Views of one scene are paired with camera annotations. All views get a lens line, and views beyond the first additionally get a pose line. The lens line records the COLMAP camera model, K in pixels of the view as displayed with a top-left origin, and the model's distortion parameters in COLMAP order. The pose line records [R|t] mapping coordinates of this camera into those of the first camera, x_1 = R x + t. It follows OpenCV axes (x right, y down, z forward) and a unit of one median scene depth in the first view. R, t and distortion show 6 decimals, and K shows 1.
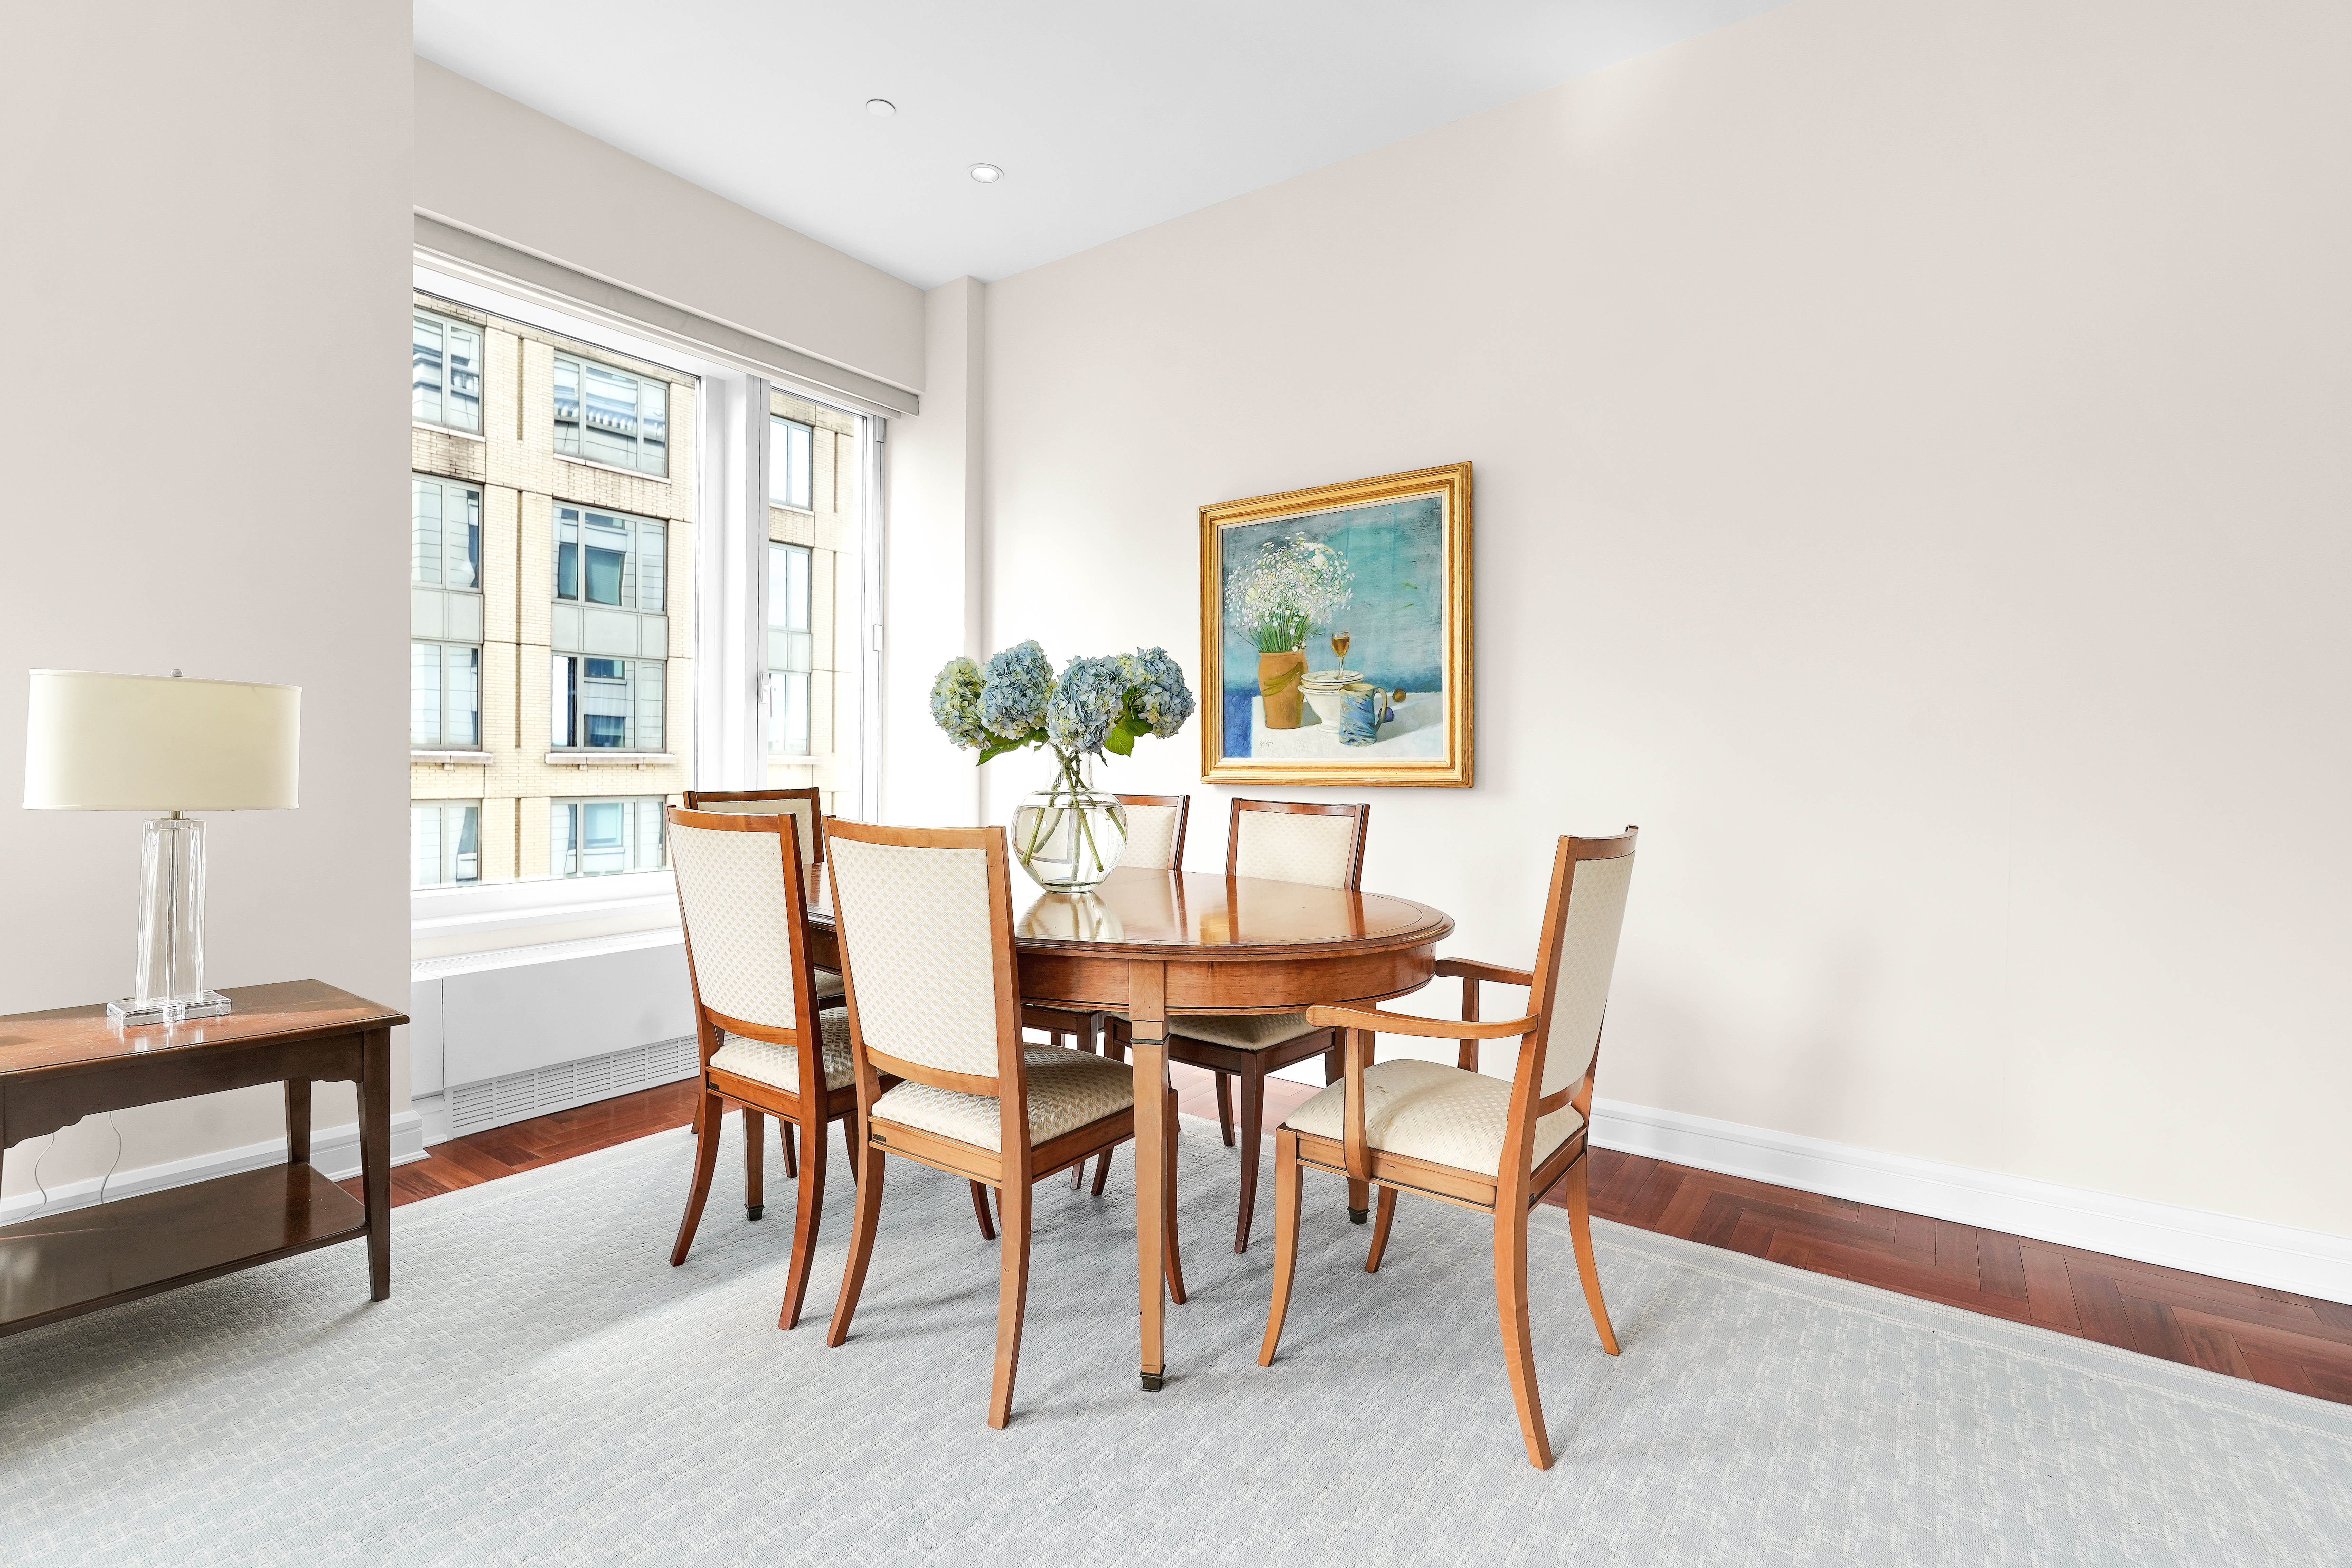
lens RADIAL K [[1108.6, 0, 1124.8], [0, 1108.6, 768.2], [0, 0, 1]] dist [-0.000115, 0.003733]
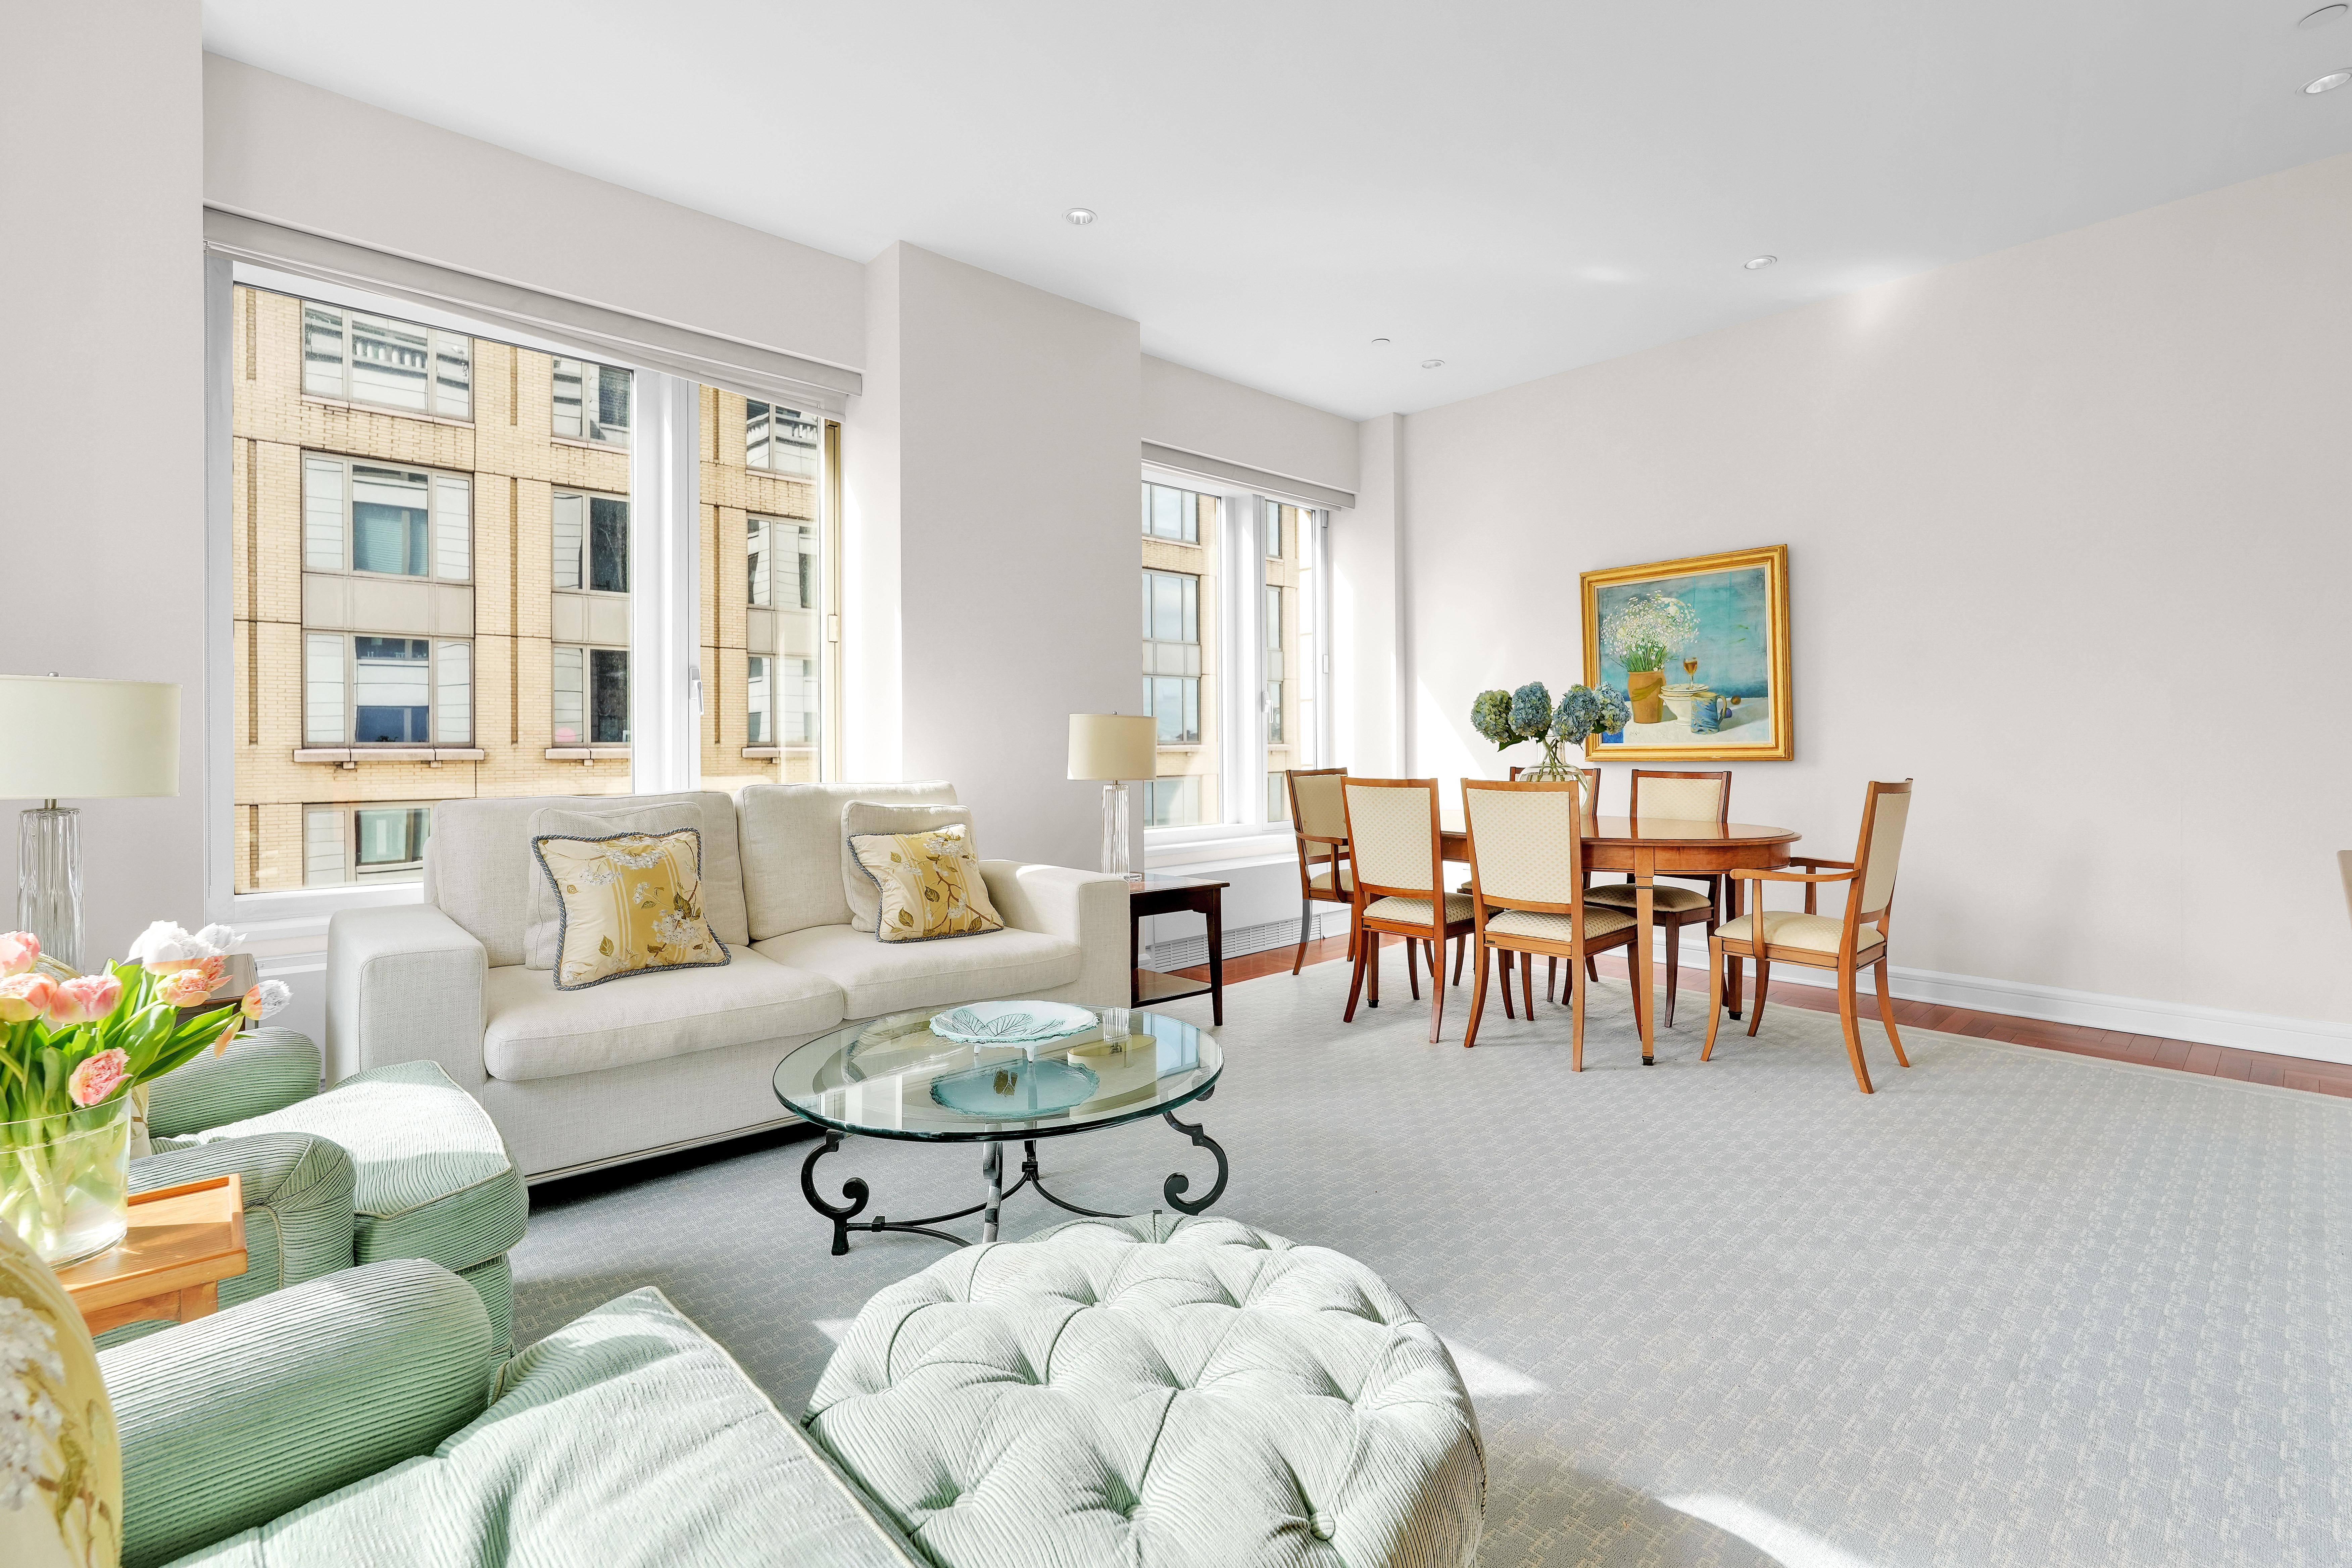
lens RADIAL K [[1108.7, 0, 1144.6], [0, 1108.7, 747.4], [0, 0, 1]] dist [-0.000115, 0.003733]
pose [[0.984480, -0.017681, -0.174604, -0.285614], [0.016457, 0.999829, -0.008459, -0.002371], [0.174723, 0.005454, 0.984602, -0.628675]]
